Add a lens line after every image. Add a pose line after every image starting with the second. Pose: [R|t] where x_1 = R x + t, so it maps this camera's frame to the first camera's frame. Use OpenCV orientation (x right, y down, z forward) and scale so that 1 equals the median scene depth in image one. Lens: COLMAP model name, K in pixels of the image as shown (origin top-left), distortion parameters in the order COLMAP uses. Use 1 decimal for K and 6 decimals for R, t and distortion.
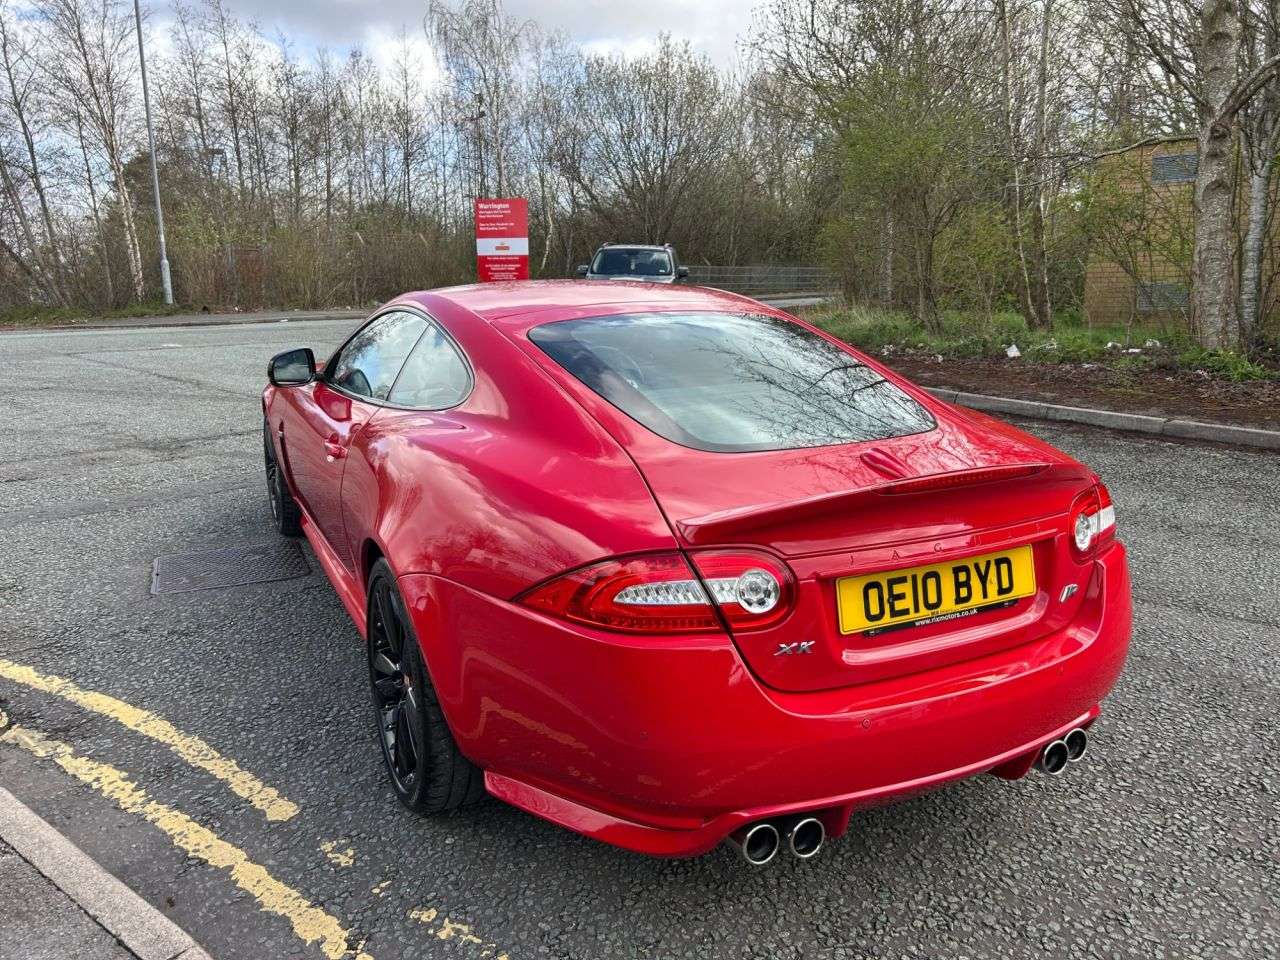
lens RADIAL K [[954.2, 0, 633.5], [0, 954.2, 500.3], [0, 0, 1]] dist [0.066684, -0.075802]
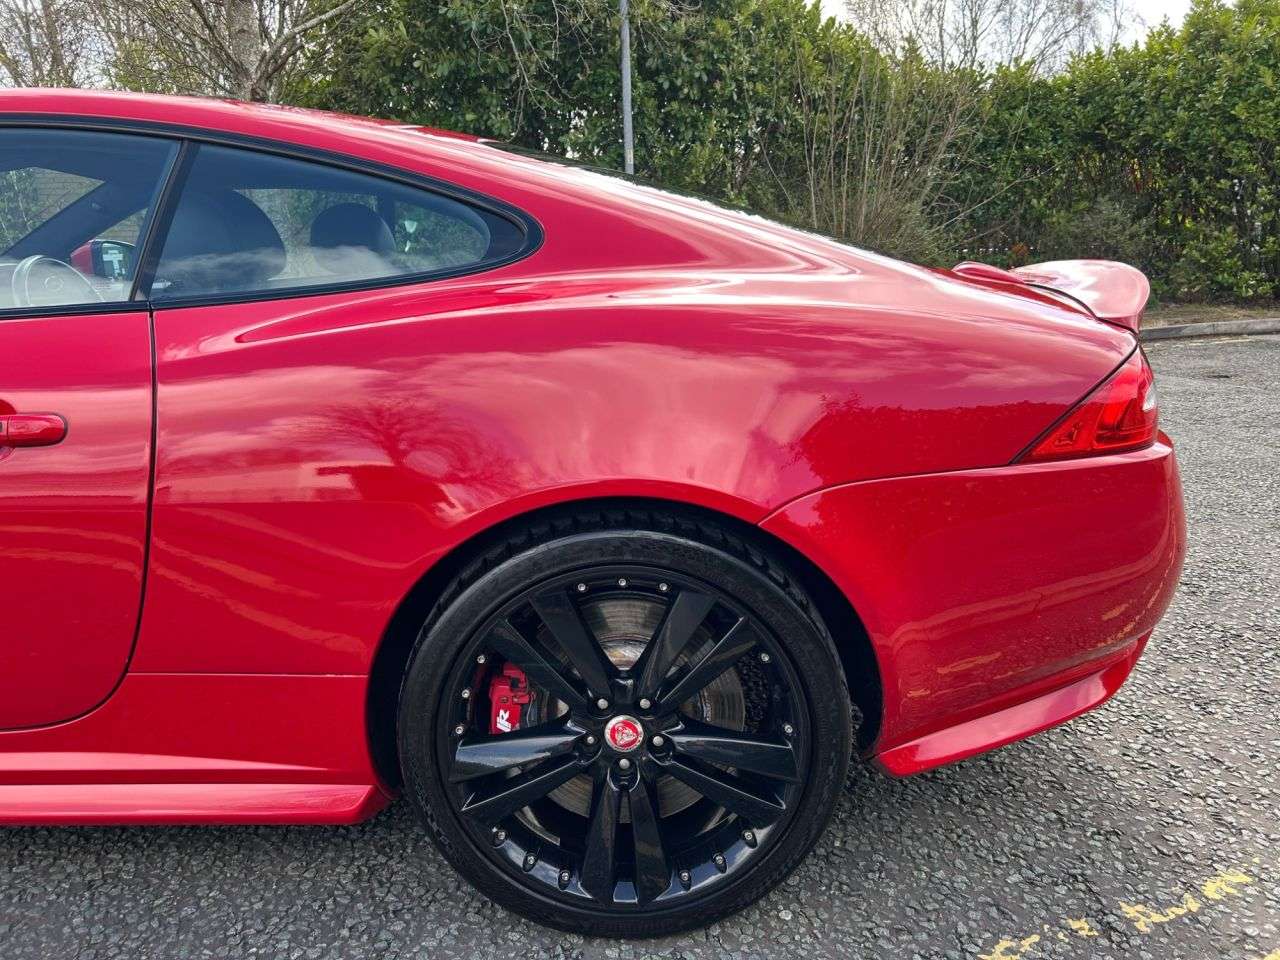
lens RADIAL K [[954.2, 0, 633.5], [0, 954.2, 500.3], [0, 0, 1]] dist [0.066684, -0.075802]
pose [[0.458579, -0.224474, 0.859835, -0.202356], [0.228139, 0.964881, 0.130224, -0.004815], [-0.858870, 0.136444, 0.493685, 0.205074]]
